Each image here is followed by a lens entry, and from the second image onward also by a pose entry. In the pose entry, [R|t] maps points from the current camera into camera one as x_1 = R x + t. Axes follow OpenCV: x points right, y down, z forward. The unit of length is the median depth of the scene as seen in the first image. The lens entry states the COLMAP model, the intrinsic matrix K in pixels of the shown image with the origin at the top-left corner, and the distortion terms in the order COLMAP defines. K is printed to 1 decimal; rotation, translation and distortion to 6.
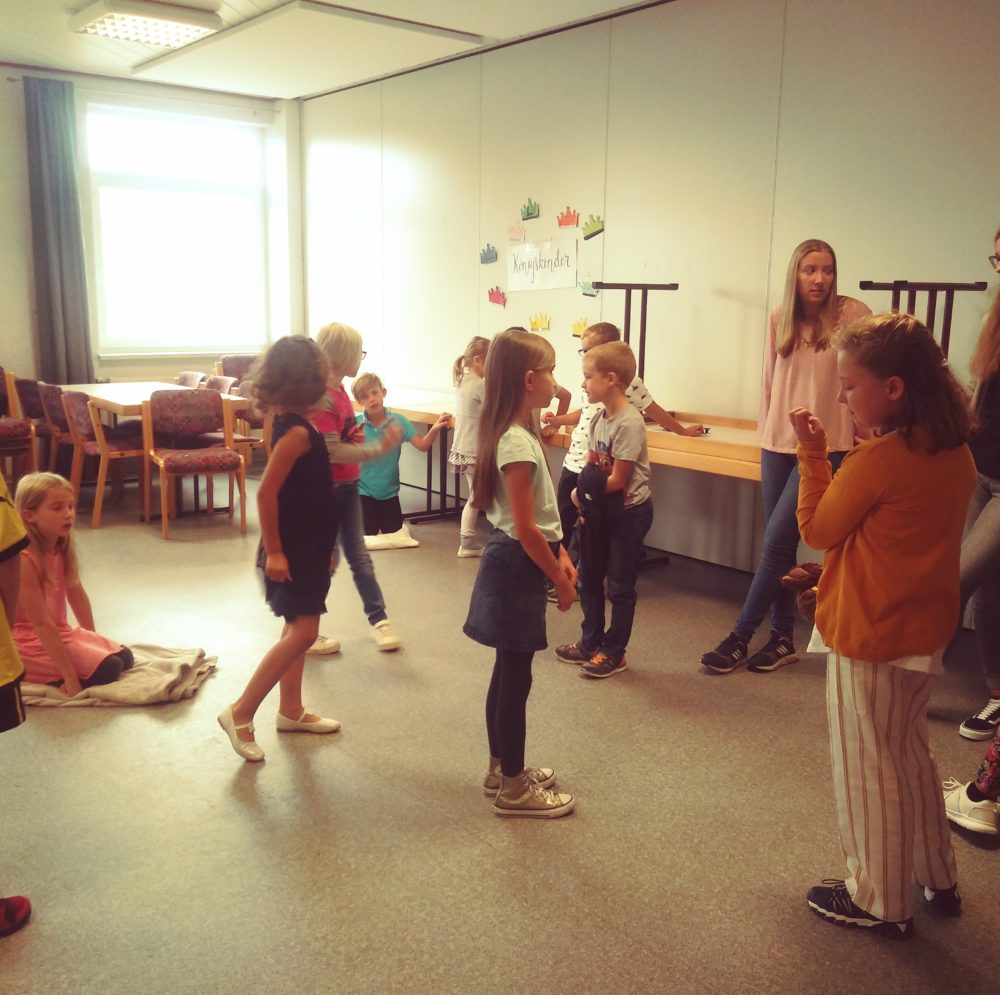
lens RADIAL K [[1062.3, 0, 500.0], [0, 1062.3, 497.5], [0, 0, 1]] dist [0.023899, -0.052975]
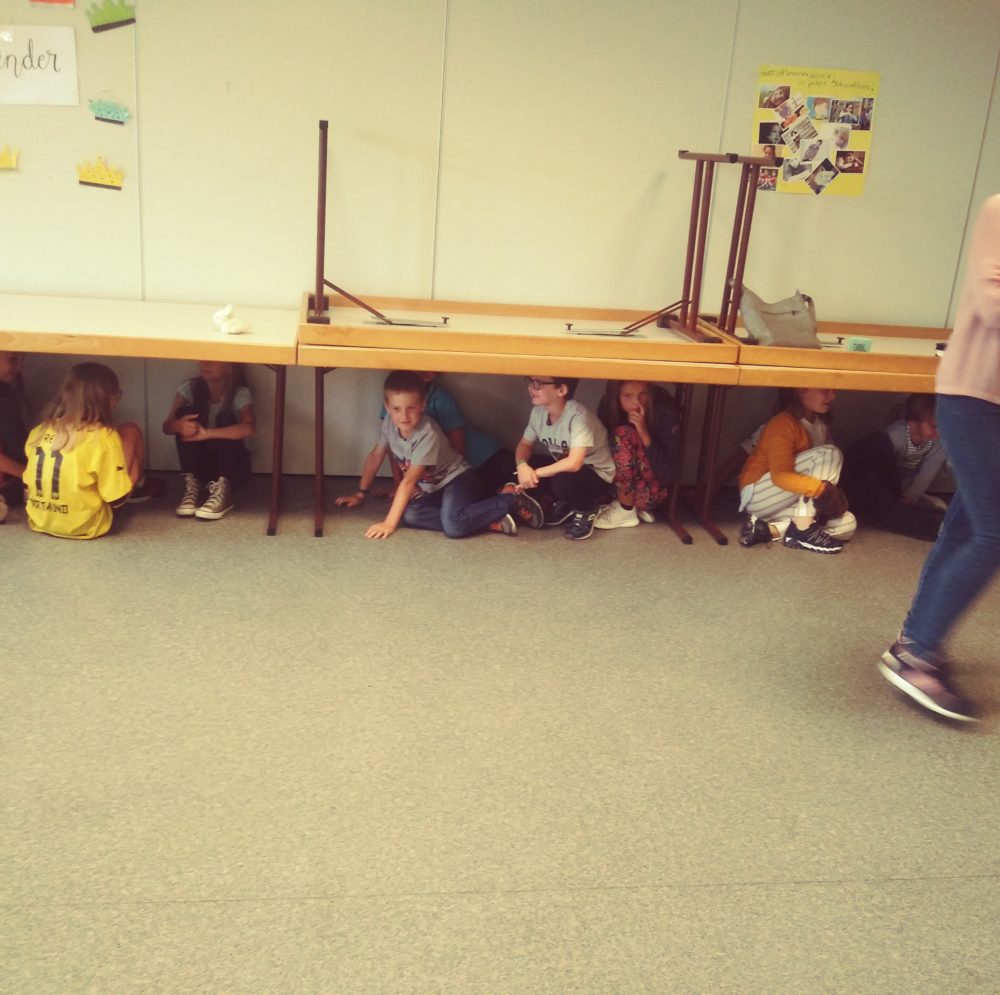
lens RADIAL K [[1062.3, 0, 500.0], [0, 1062.3, 497.5], [0, 0, 1]] dist [0.023899, -0.052975]
pose [[0.483818, -0.245232, 0.840108, -0.443885], [0.094303, 0.968957, 0.228535, -0.098907], [-0.870073, -0.031345, 0.491925, 0.489676]]
